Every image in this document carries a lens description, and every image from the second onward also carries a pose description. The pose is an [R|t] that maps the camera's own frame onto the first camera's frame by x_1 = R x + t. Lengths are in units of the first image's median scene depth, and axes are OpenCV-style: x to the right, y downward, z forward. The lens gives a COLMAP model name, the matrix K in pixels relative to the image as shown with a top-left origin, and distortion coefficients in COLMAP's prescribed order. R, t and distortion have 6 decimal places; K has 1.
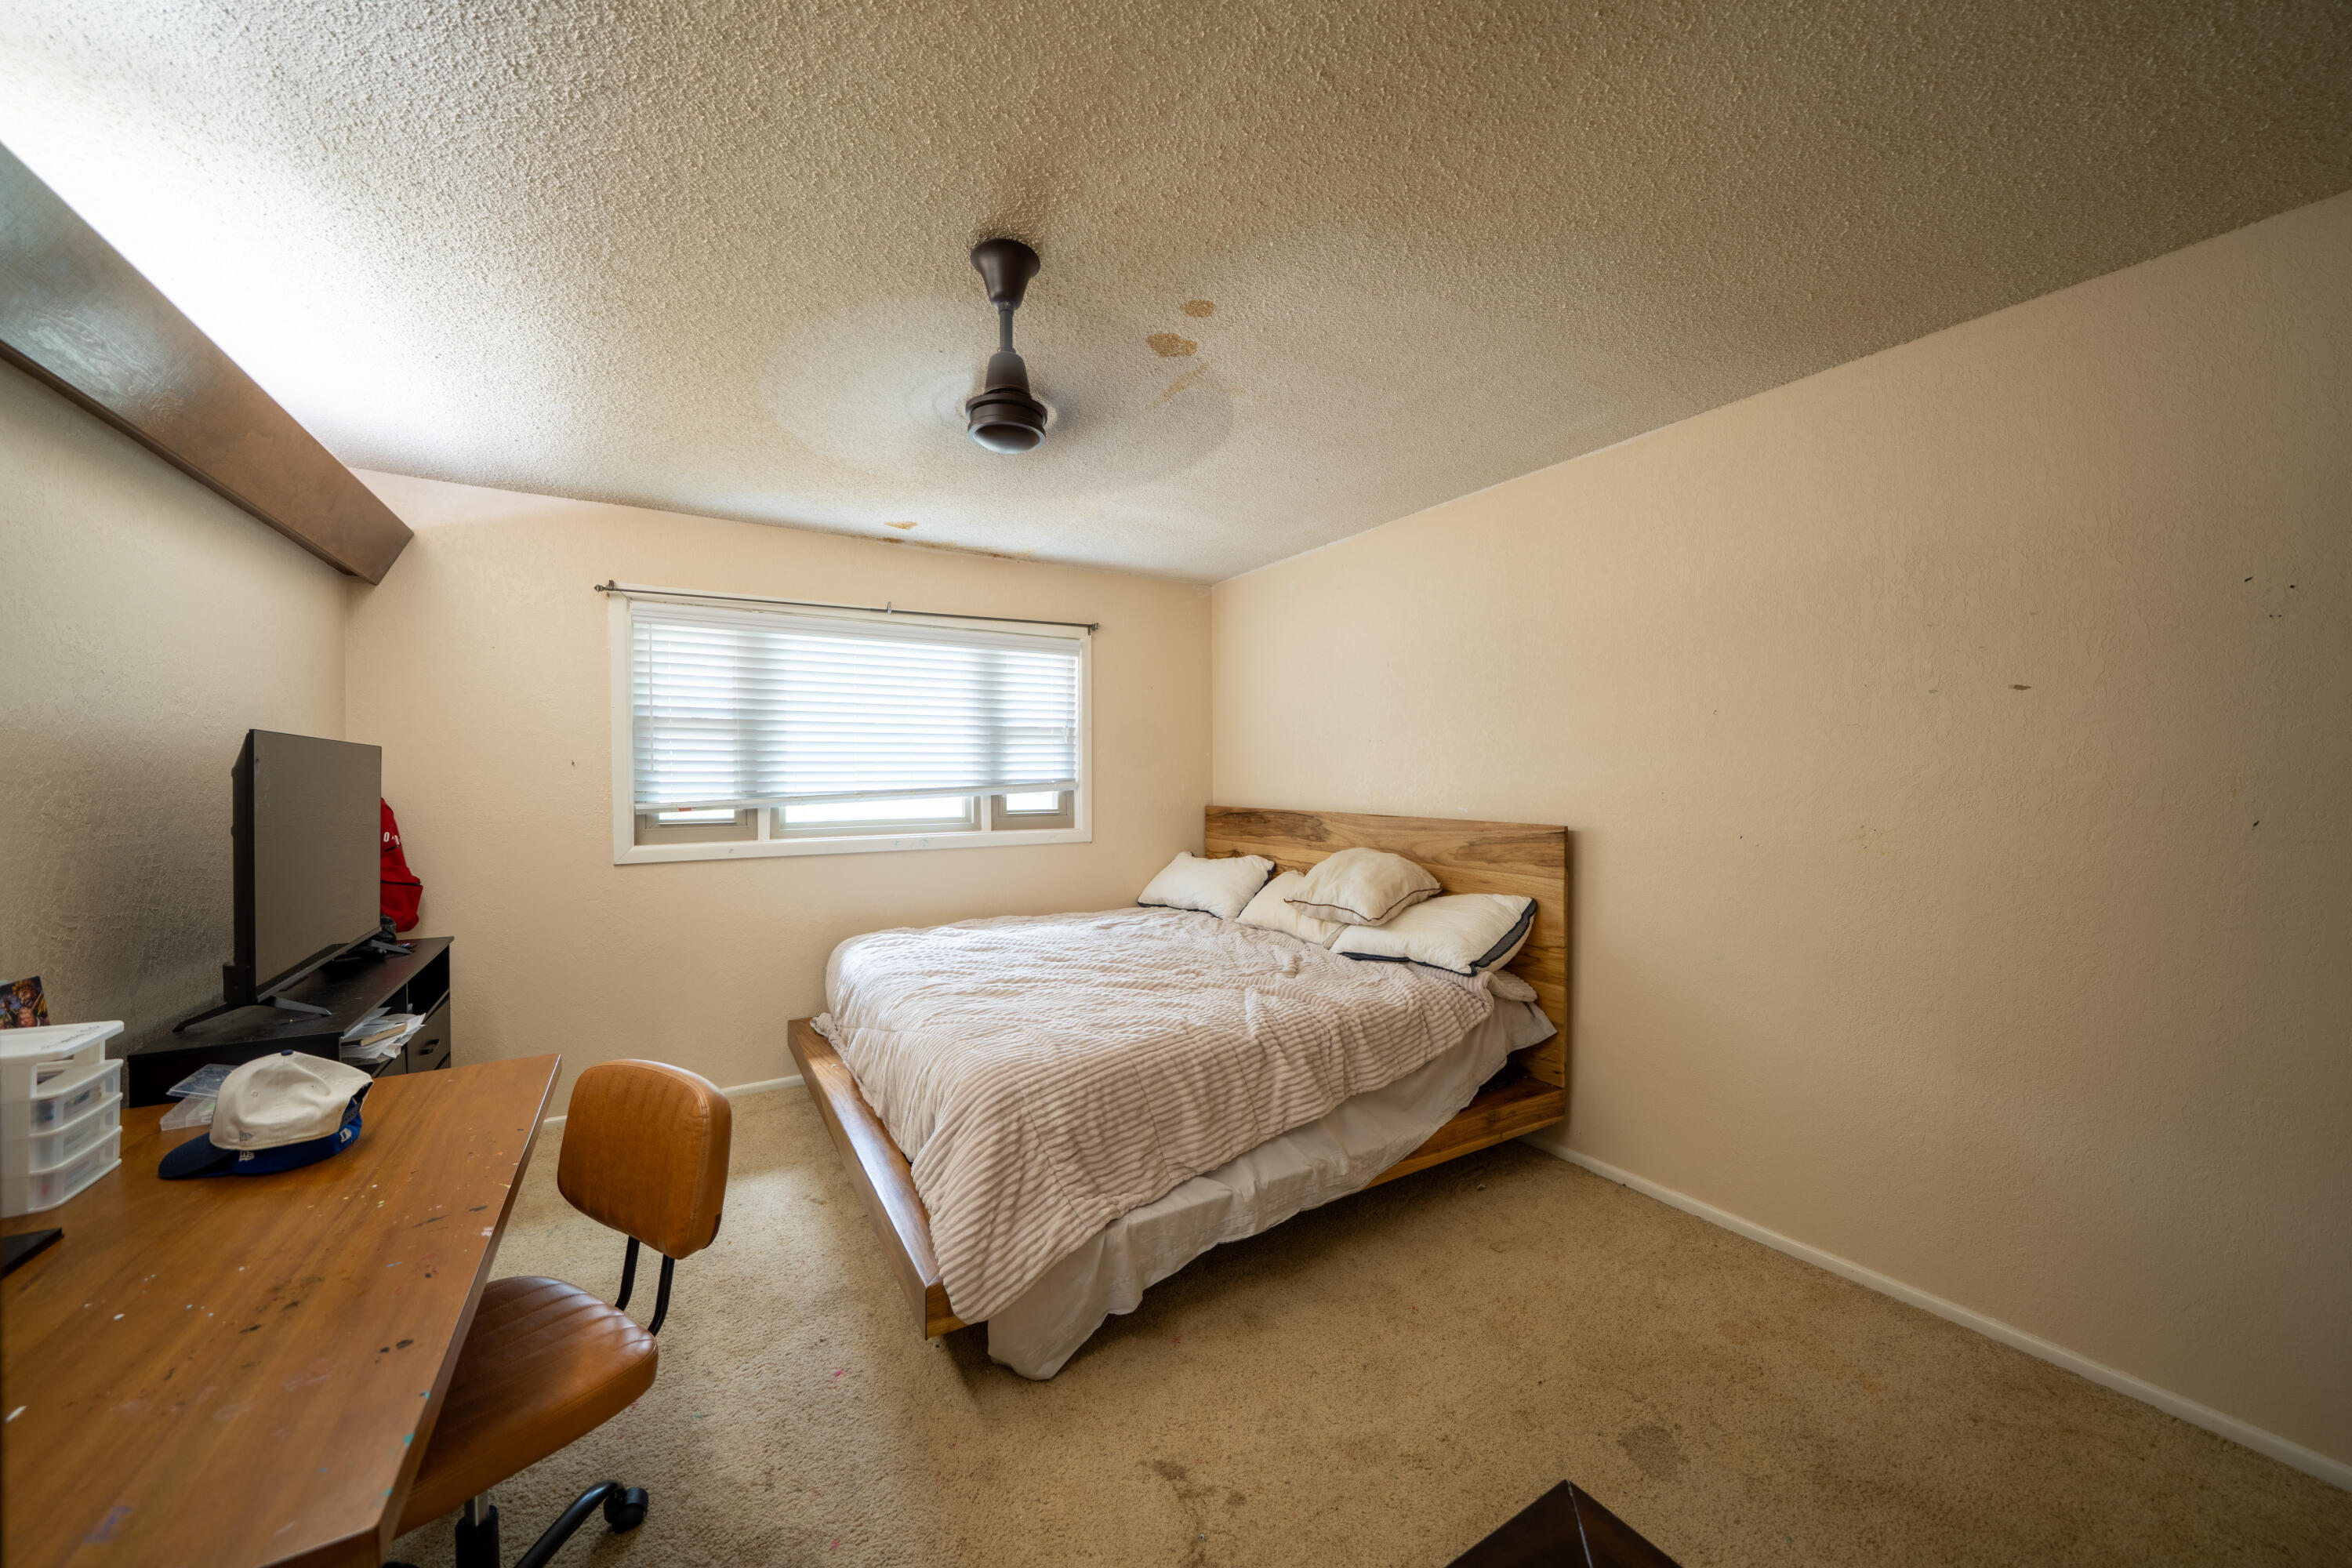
lens RADIAL K [[821.5, 0, 1161.1], [0, 821.5, 785.9], [0, 0, 1]] dist [-0.025785, 0.002865]
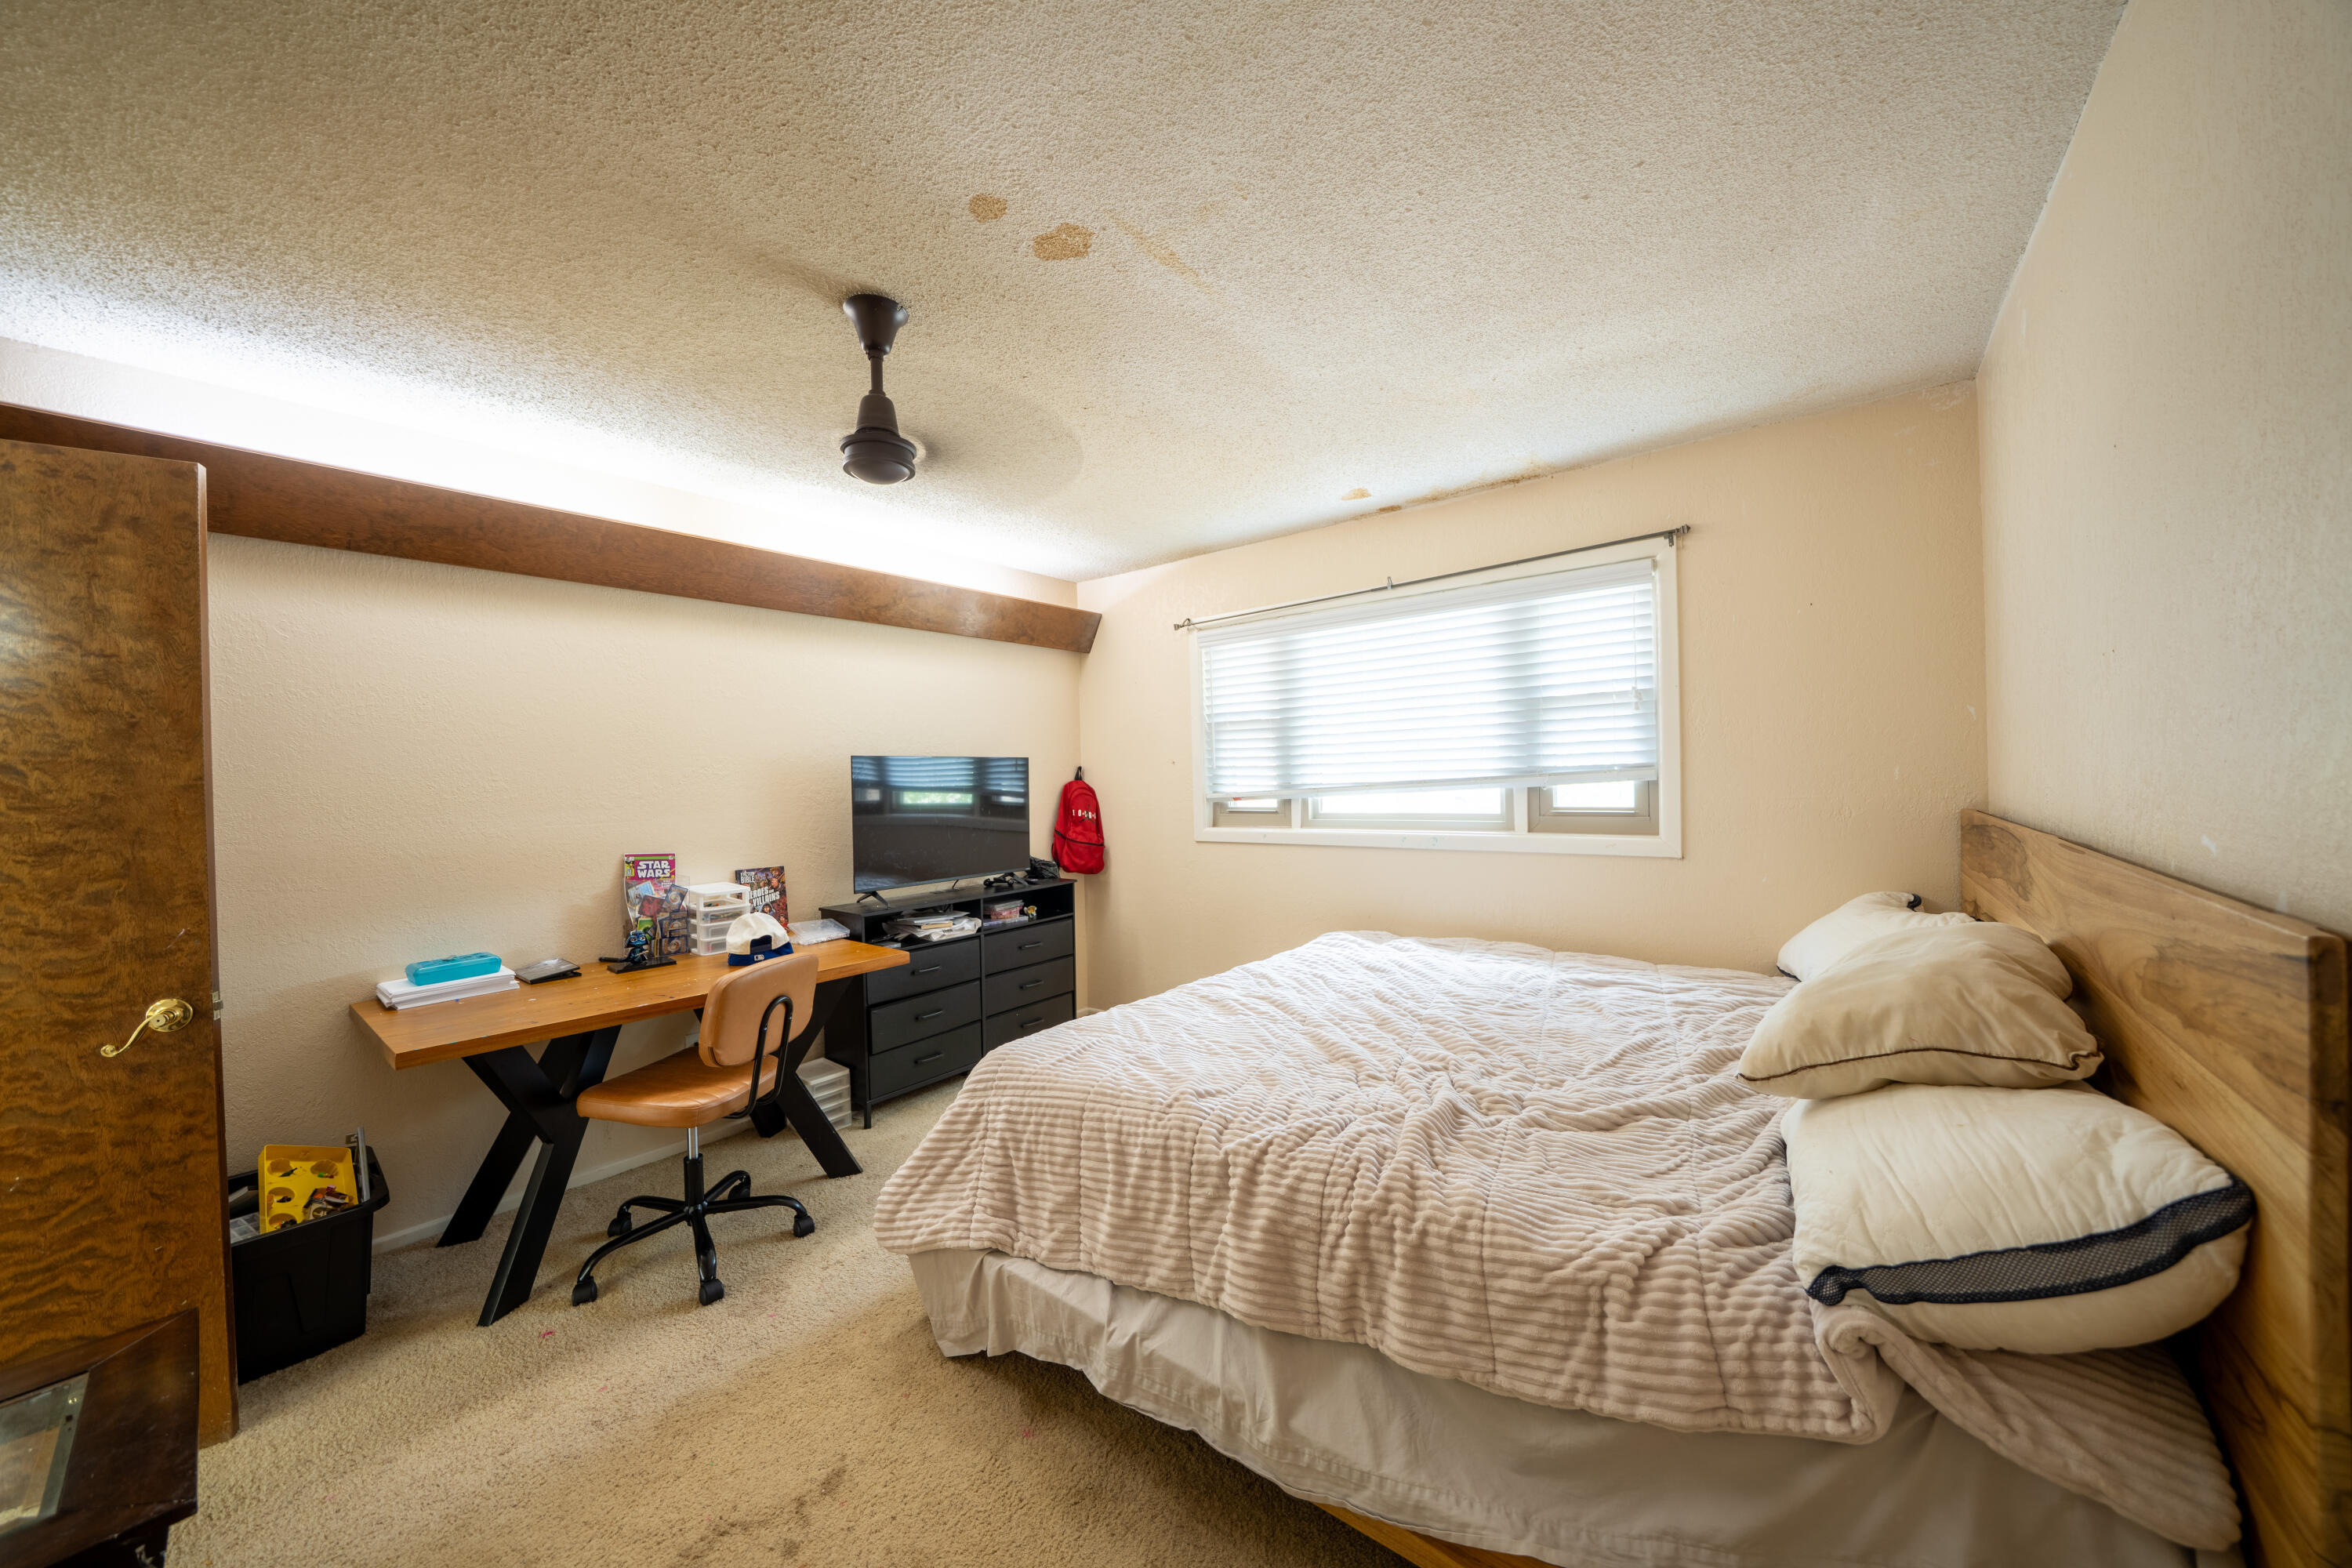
lens RADIAL K [[821.5, 0, 1161.1], [0, 821.5, 785.9], [0, 0, 1]] dist [-0.025785, 0.002865]
pose [[0.340025, 0.004576, -0.940405, 0.476090], [0.012778, 0.999873, 0.009485, -0.002185], [0.940330, -0.015241, 0.339923, 0.472176]]
